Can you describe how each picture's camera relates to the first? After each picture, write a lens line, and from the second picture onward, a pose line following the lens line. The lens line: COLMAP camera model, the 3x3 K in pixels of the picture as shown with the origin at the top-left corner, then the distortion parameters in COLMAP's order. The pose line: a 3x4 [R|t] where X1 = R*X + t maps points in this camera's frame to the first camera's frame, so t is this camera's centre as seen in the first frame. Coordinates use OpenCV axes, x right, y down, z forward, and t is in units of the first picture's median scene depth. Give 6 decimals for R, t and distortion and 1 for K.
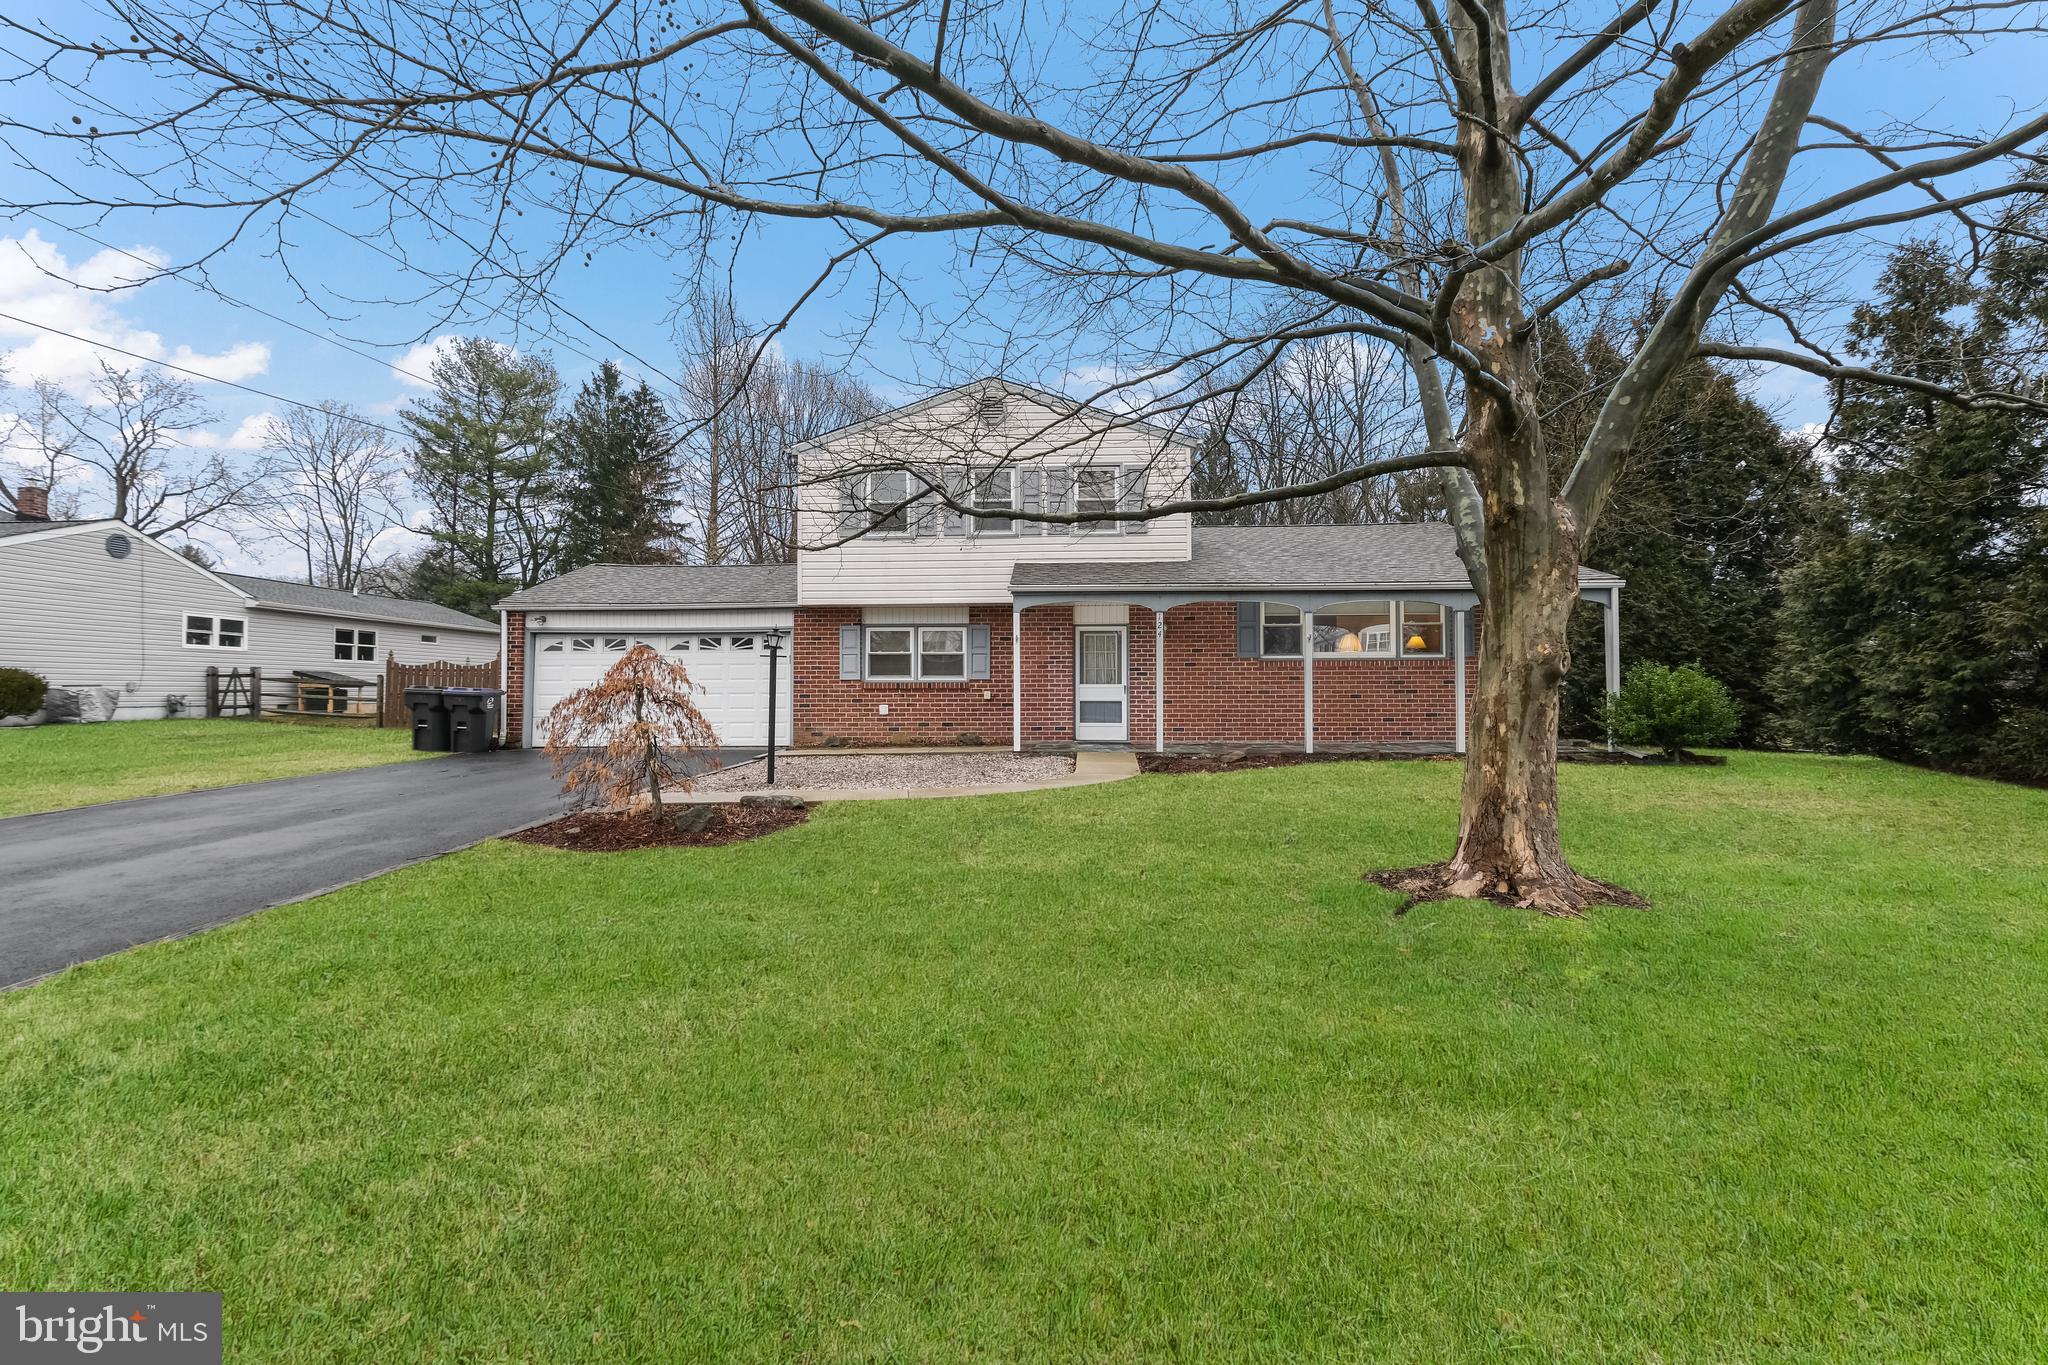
lens RADIAL K [[915.6, 0, 1024.0], [0, 915.6, 682.5], [0, 0, 1]] dist [-0.001674, -0.000024]
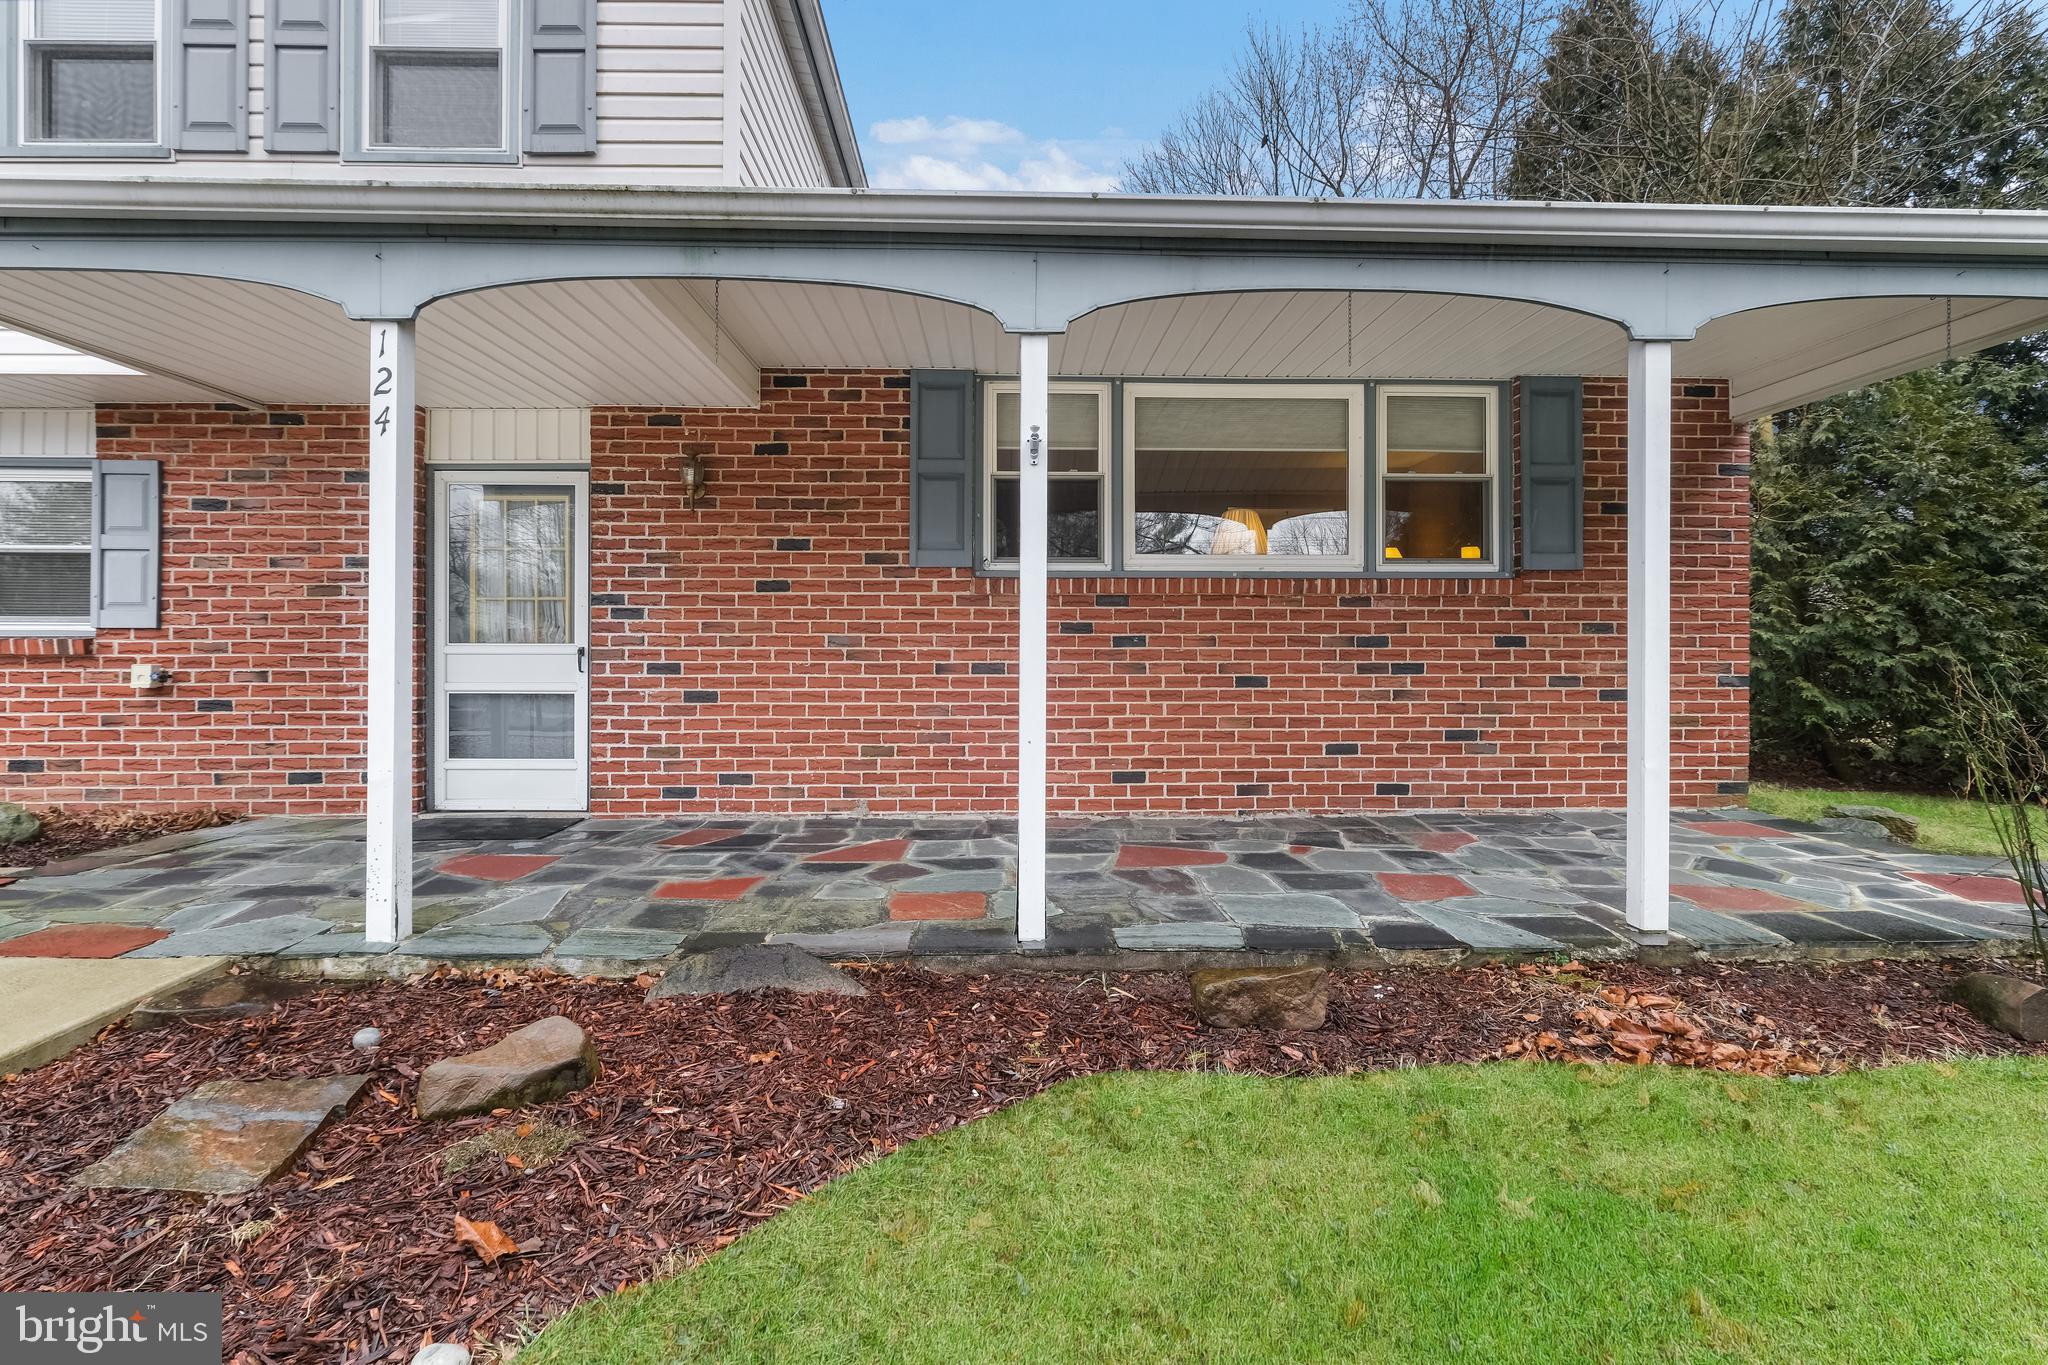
lens RADIAL K [[910.6, 0, 1028.9], [0, 910.6, 658.9], [0, 0, 1]] dist [-0.003830, 0.000039]
pose [[0.996716, 0.002703, 0.080933, 0.246002], [-0.002839, 0.999995, 0.001565, 0.006445], [-0.080929, -0.001790, 0.996718, 0.651442]]
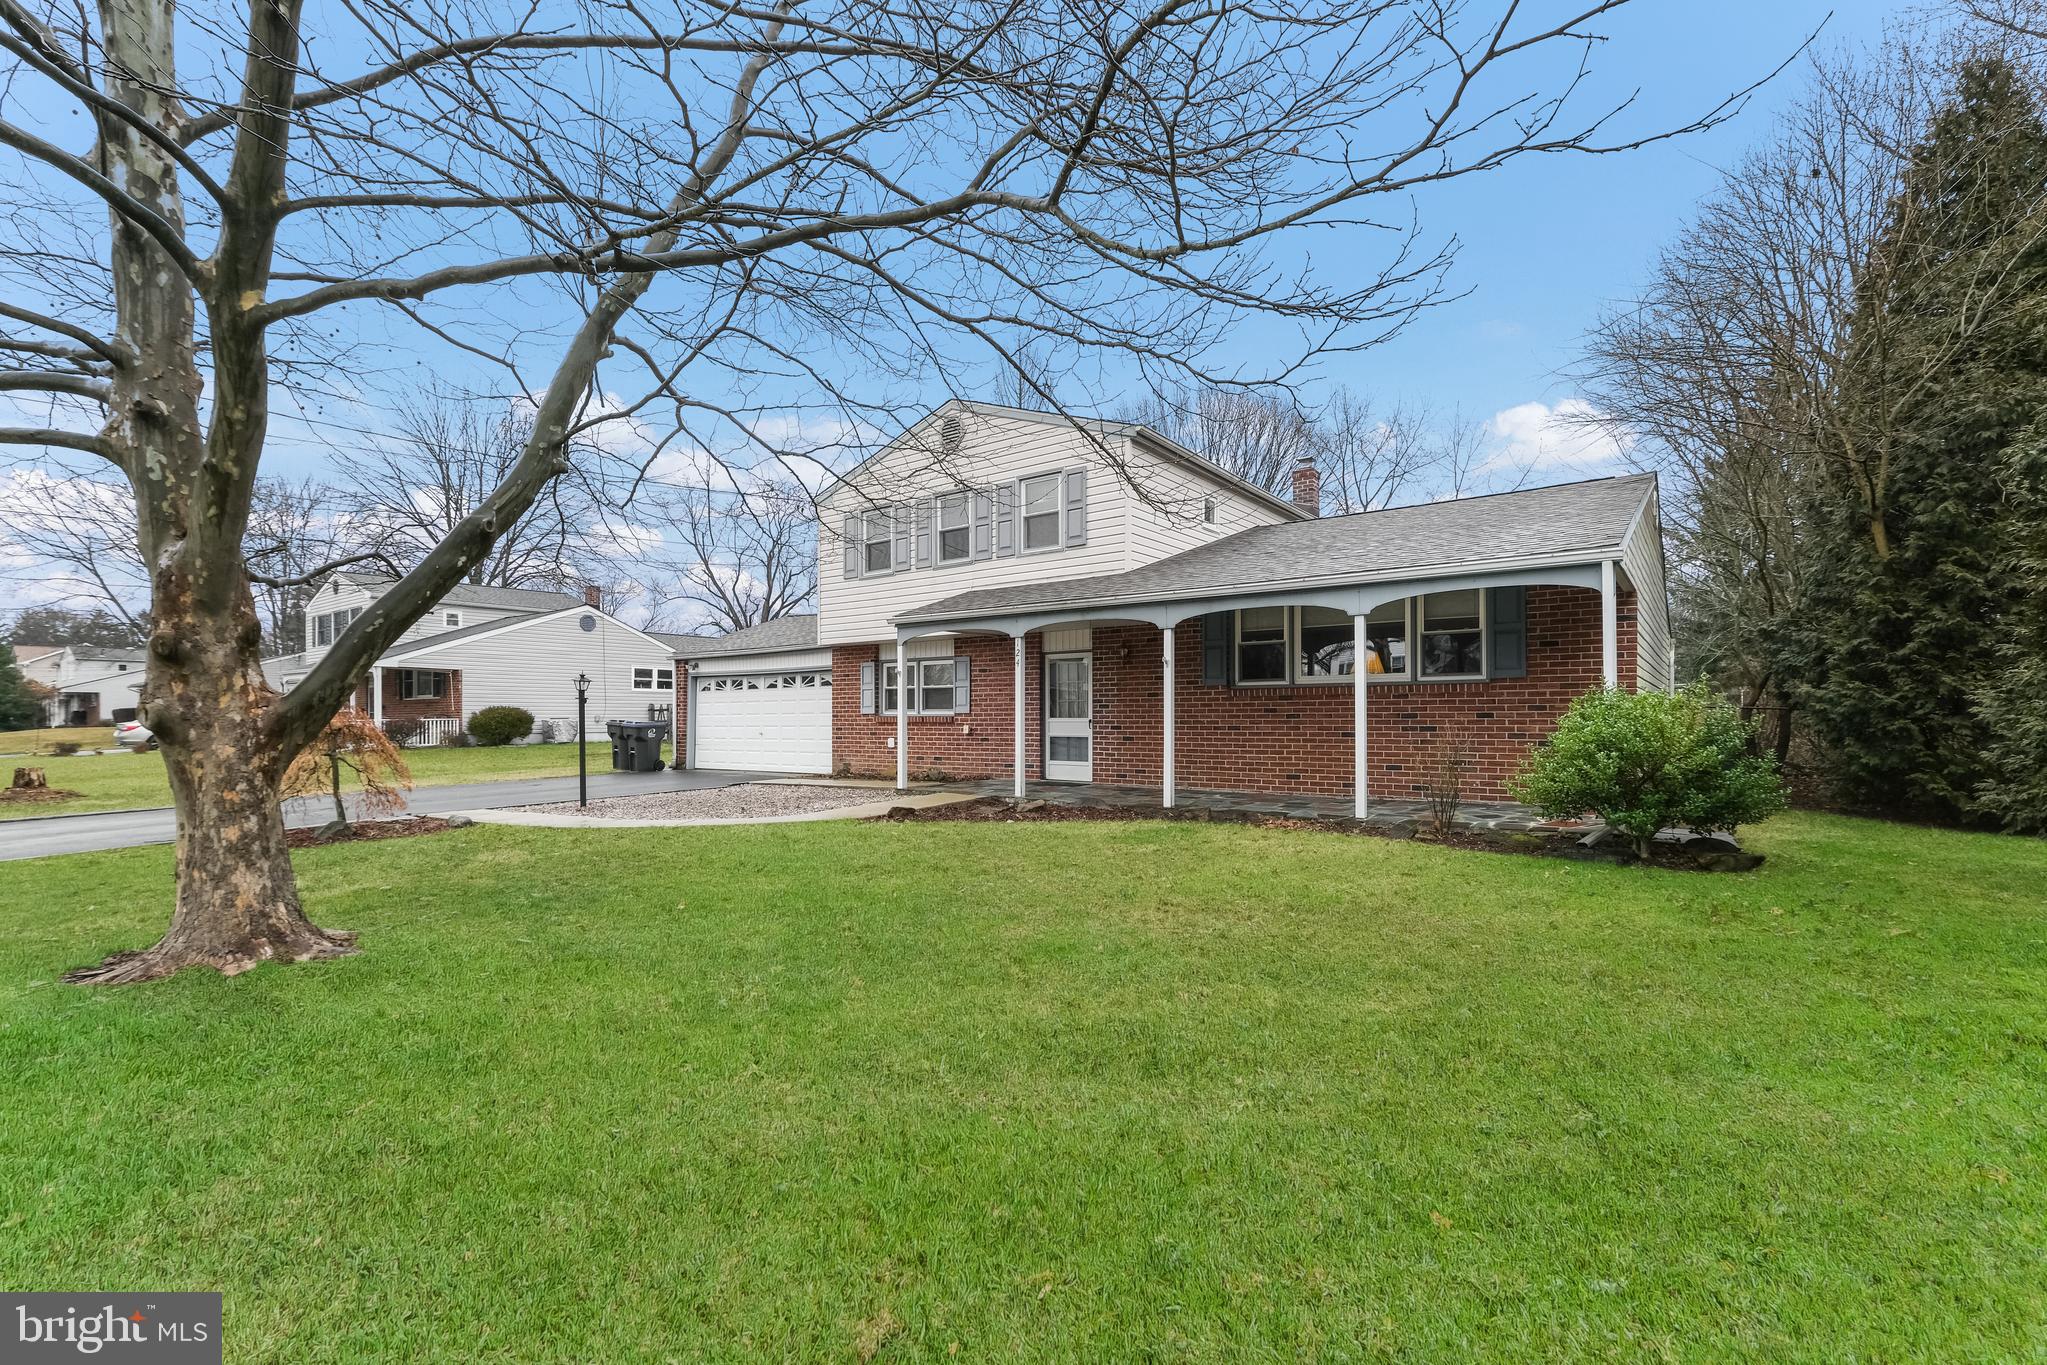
lens RADIAL K [[909.3, 0, 1025.0], [0, 909.3, 711.0], [0, 0, 1]] dist [-0.001053, 0.000025]
pose [[0.828038, -0.005002, -0.560649, 0.547385], [0.007126, 0.999973, 0.001603, -0.006600], [0.560626, -0.005322, 0.828052, 0.238729]]
